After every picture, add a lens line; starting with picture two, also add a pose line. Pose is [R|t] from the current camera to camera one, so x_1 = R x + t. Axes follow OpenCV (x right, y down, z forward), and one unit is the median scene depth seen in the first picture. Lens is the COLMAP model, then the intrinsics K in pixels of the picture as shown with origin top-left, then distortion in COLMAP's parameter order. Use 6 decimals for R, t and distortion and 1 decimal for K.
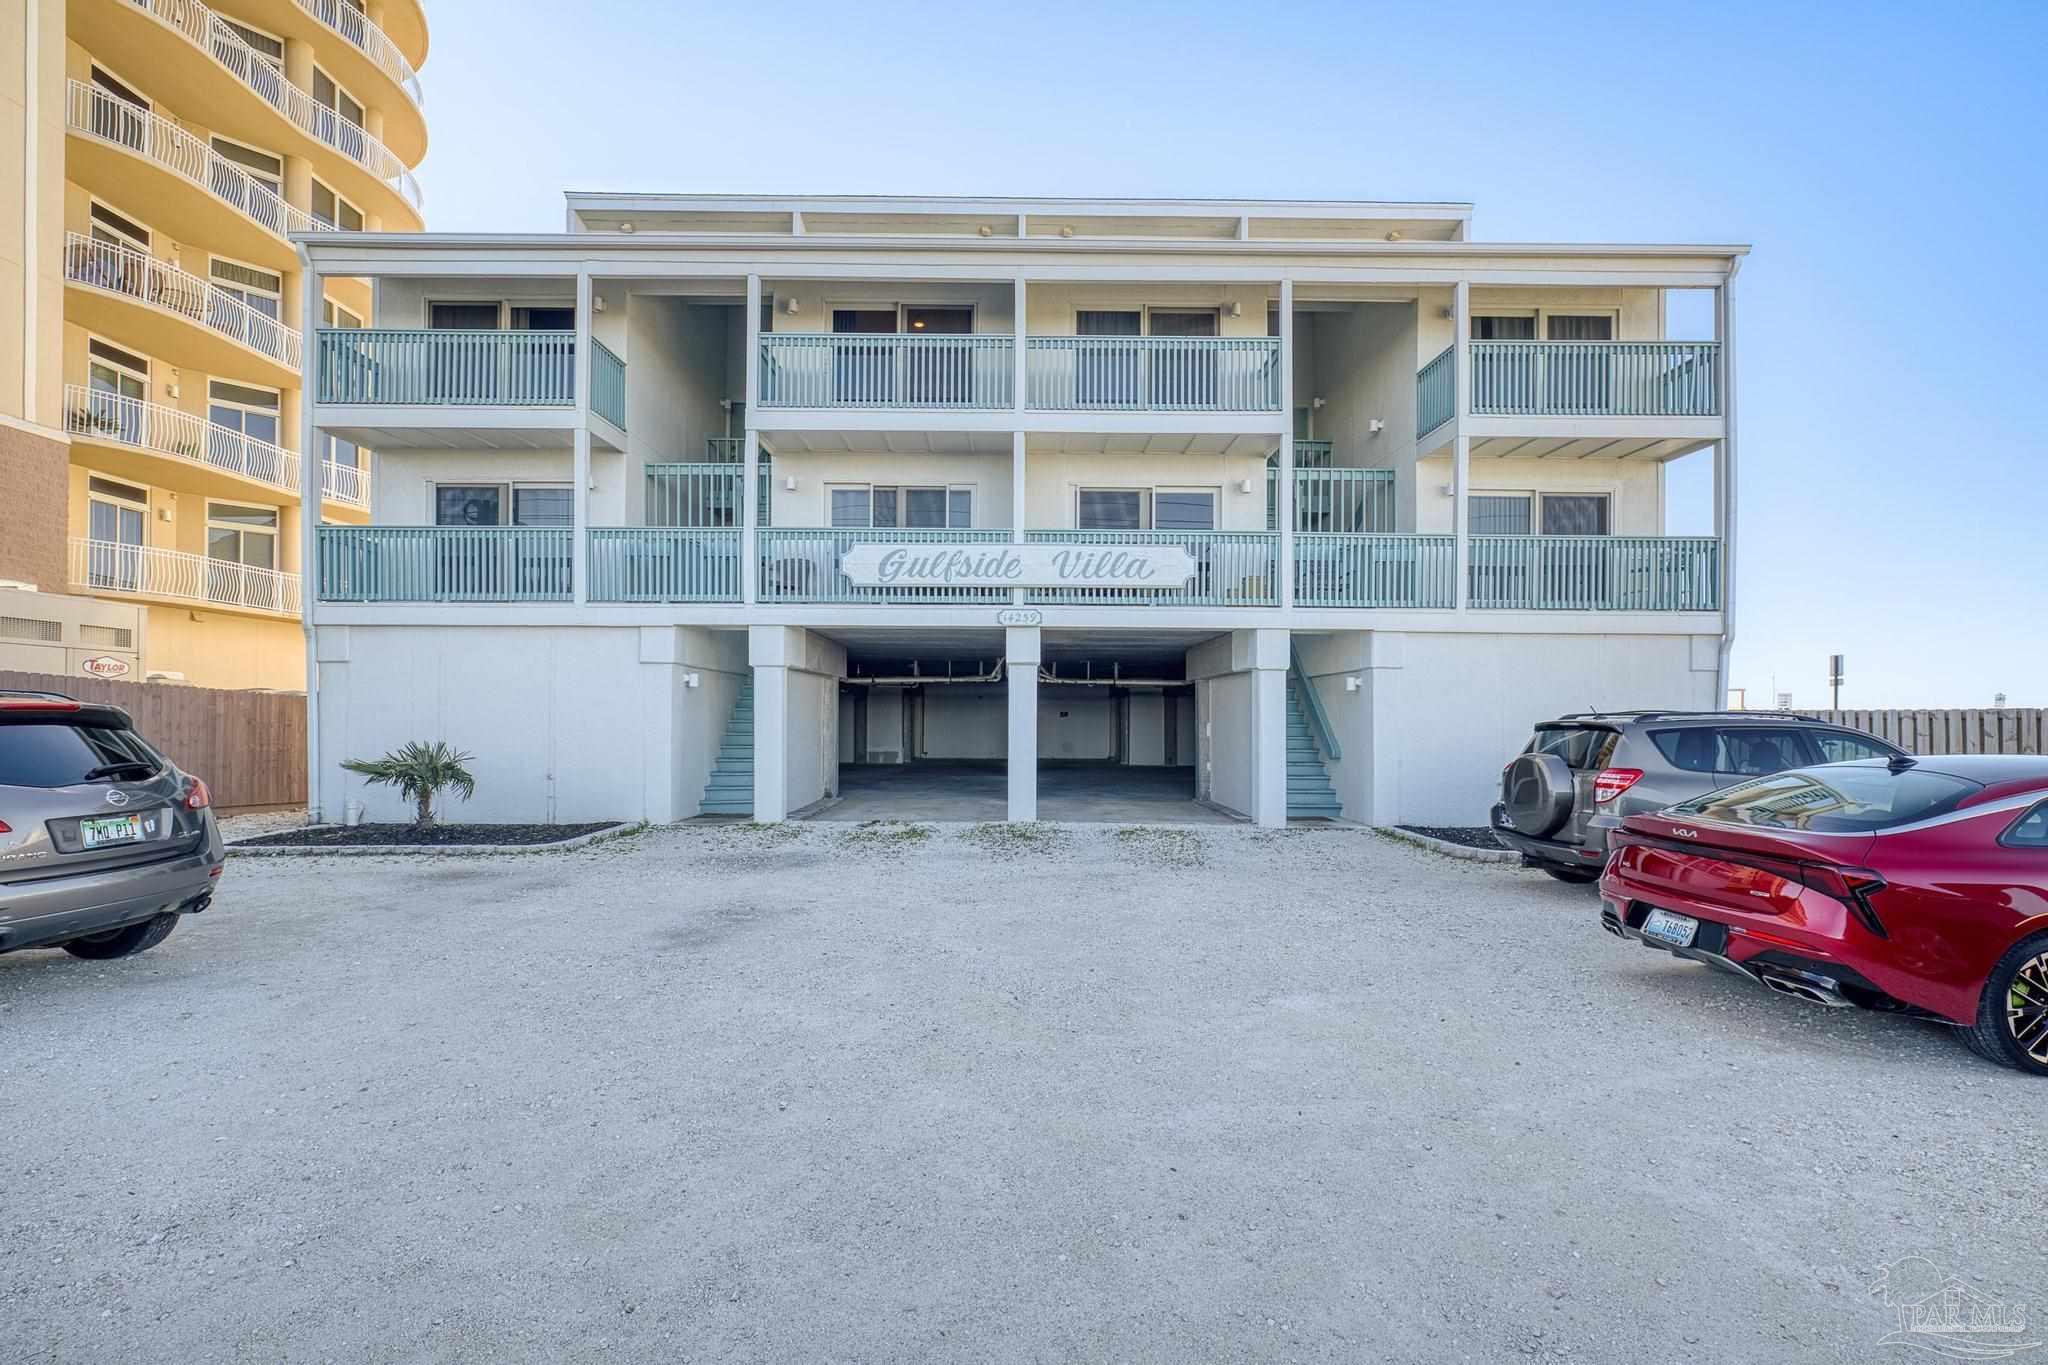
lens RADIAL K [[876.3, 0, 1022.8], [0, 876.3, 707.2], [0, 0, 1]] dist [0.005479, 0.000253]
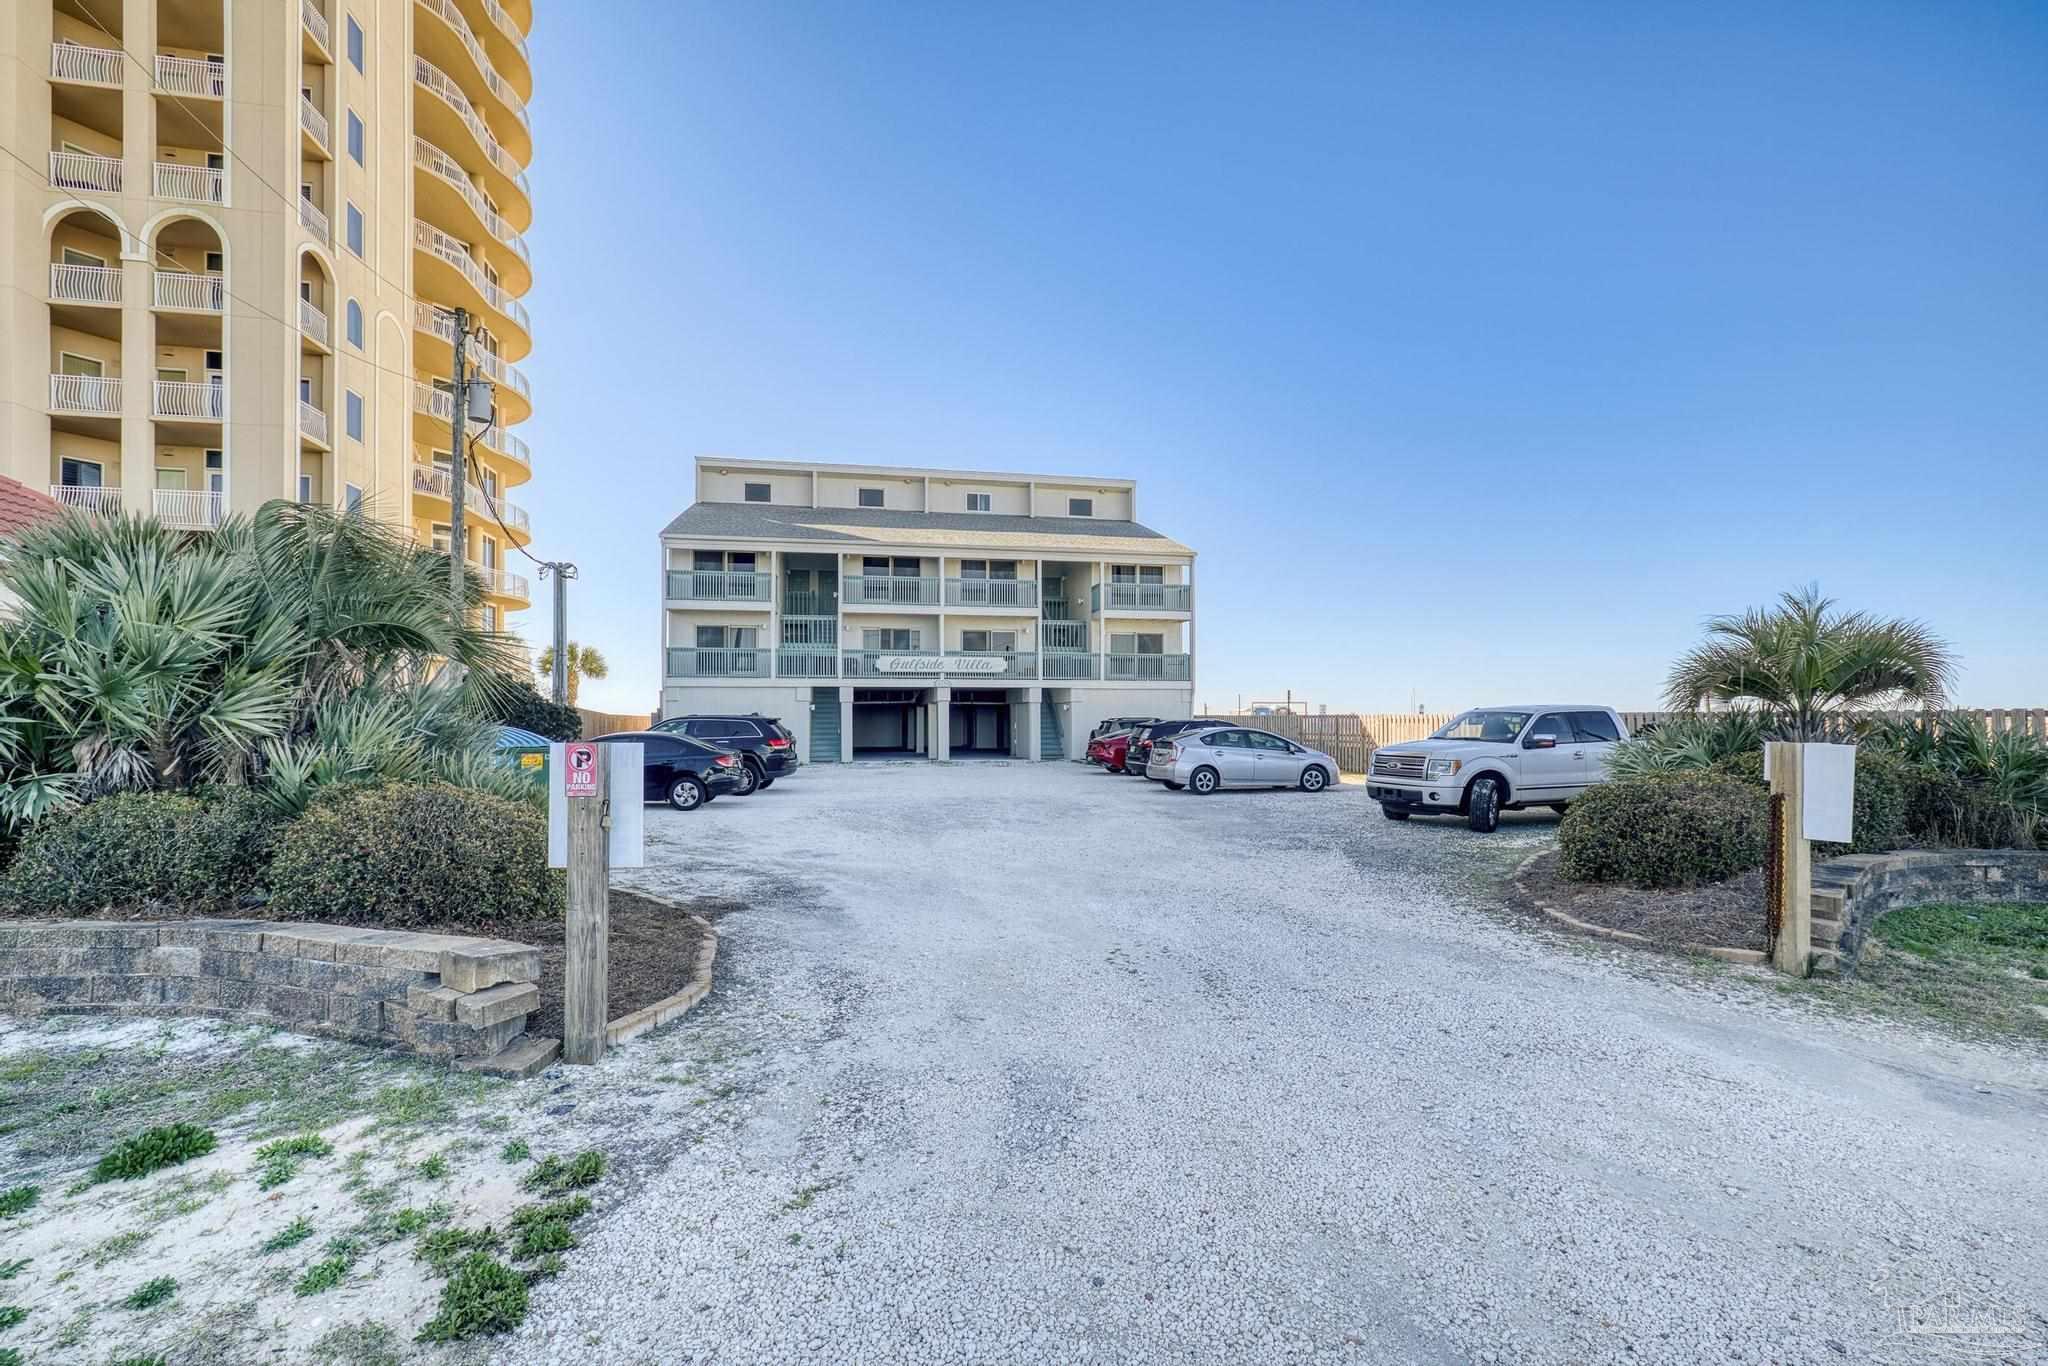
lens RADIAL K [[876.3, 0, 1022.8], [0, 876.3, 707.7], [0, 0, 1]] dist [0.005479, 0.000253]
pose [[0.982666, -0.005238, 0.185312, -0.252769], [0.005833, 0.999979, -0.002667, -0.019866], [-0.185294, 0.003701, 0.982676, -1.635486]]
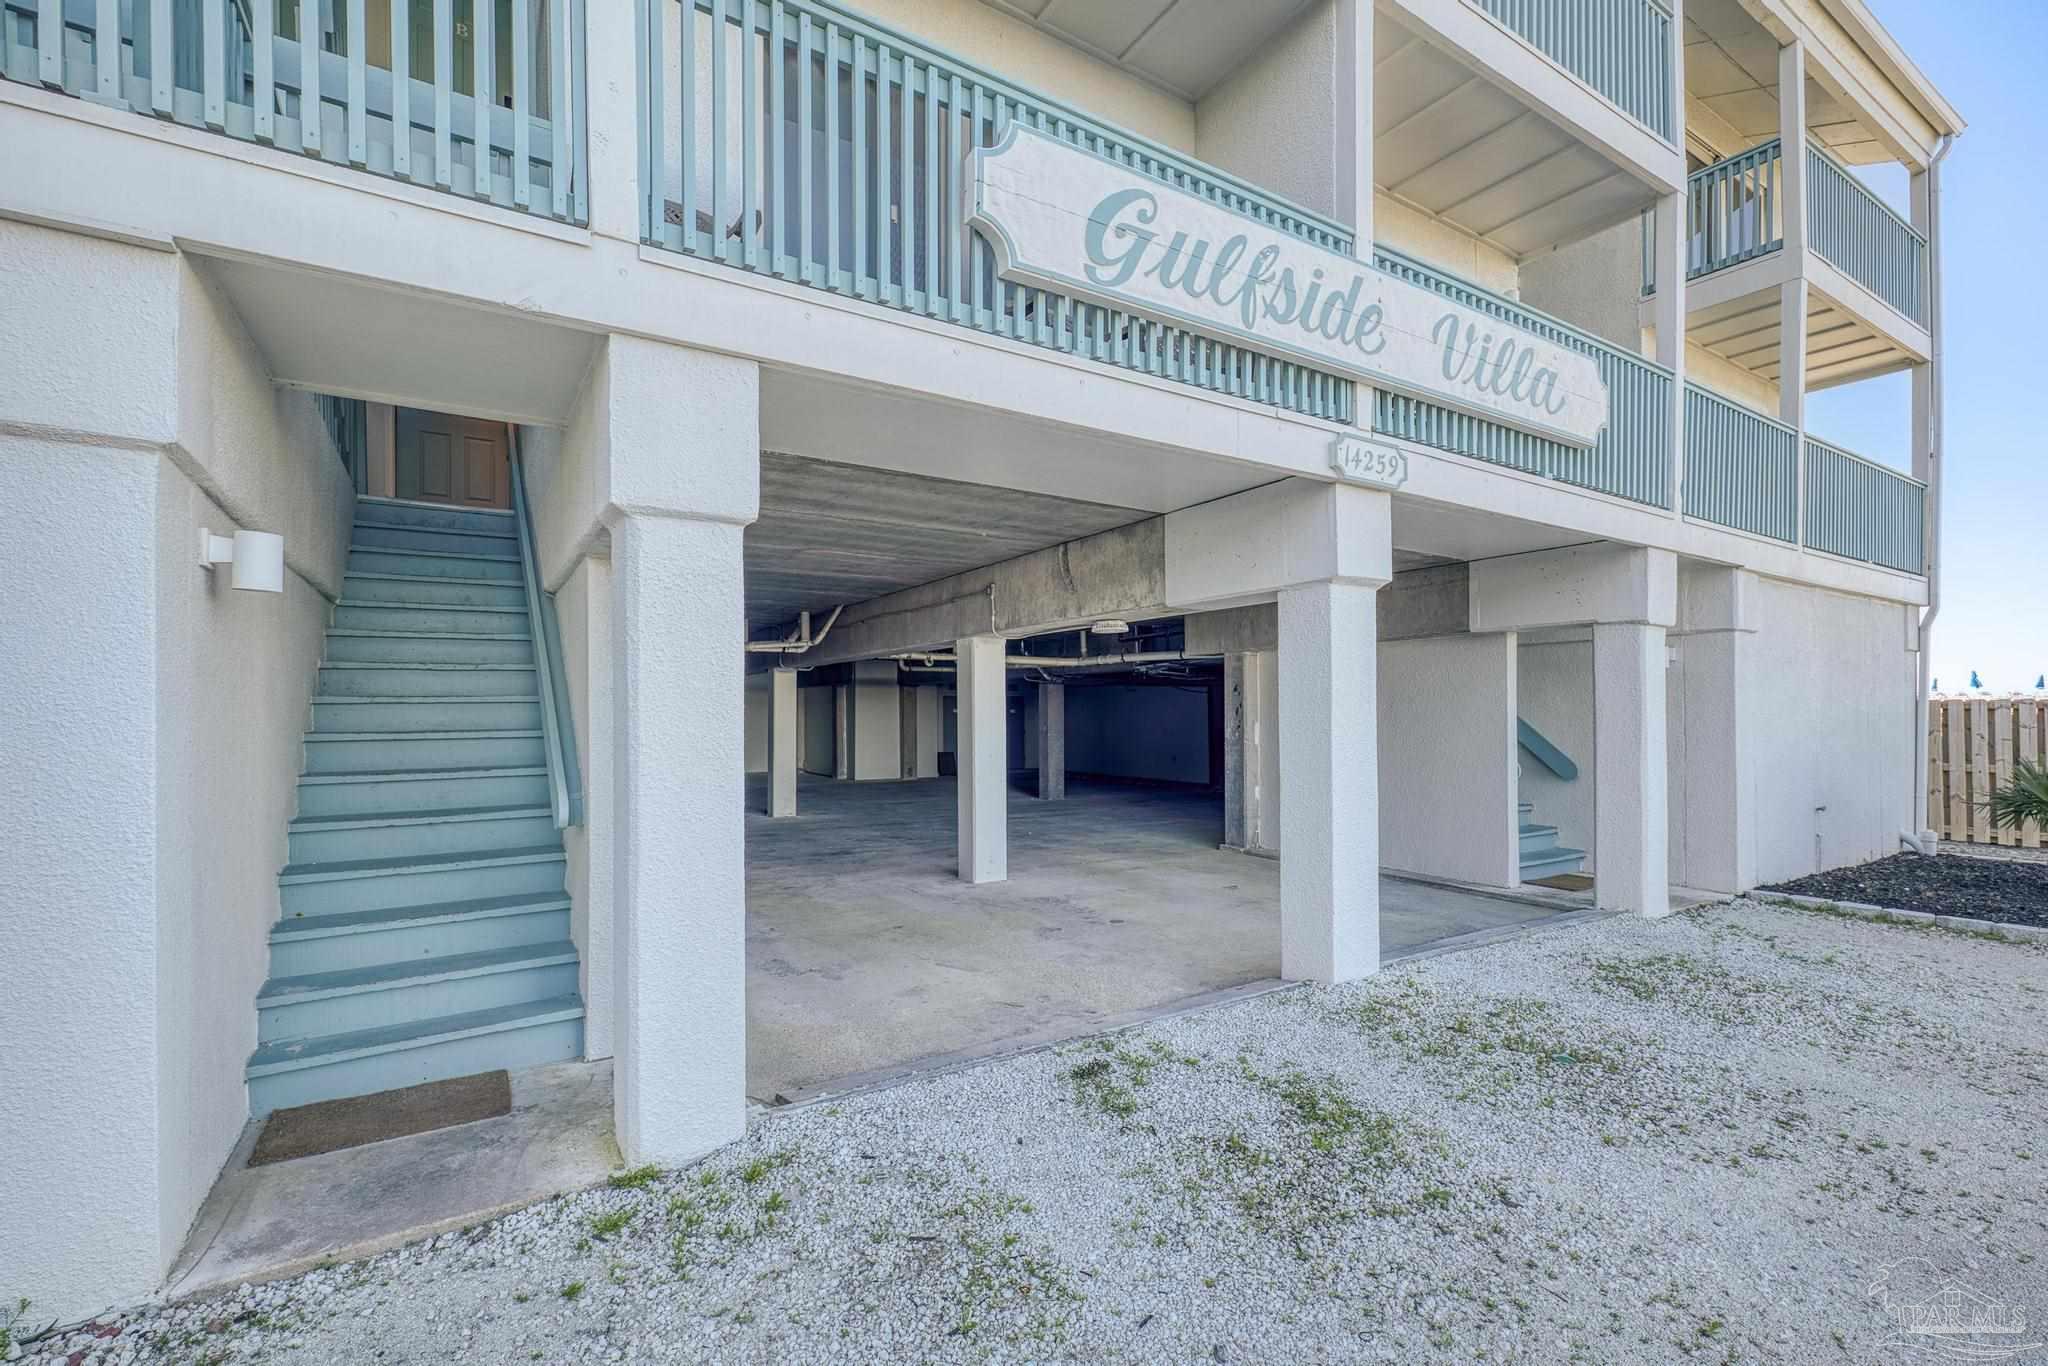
lens RADIAL K [[879.0, 0, 1012.9], [0, 879.0, 705.3], [0, 0, 1]] dist [0.008940, 0.000228]
pose [[0.859184, -0.002616, 0.511660, -0.331689], [0.001279, 0.999995, 0.002966, 0.005335], [-0.511665, -0.001894, 0.859183, 0.721719]]
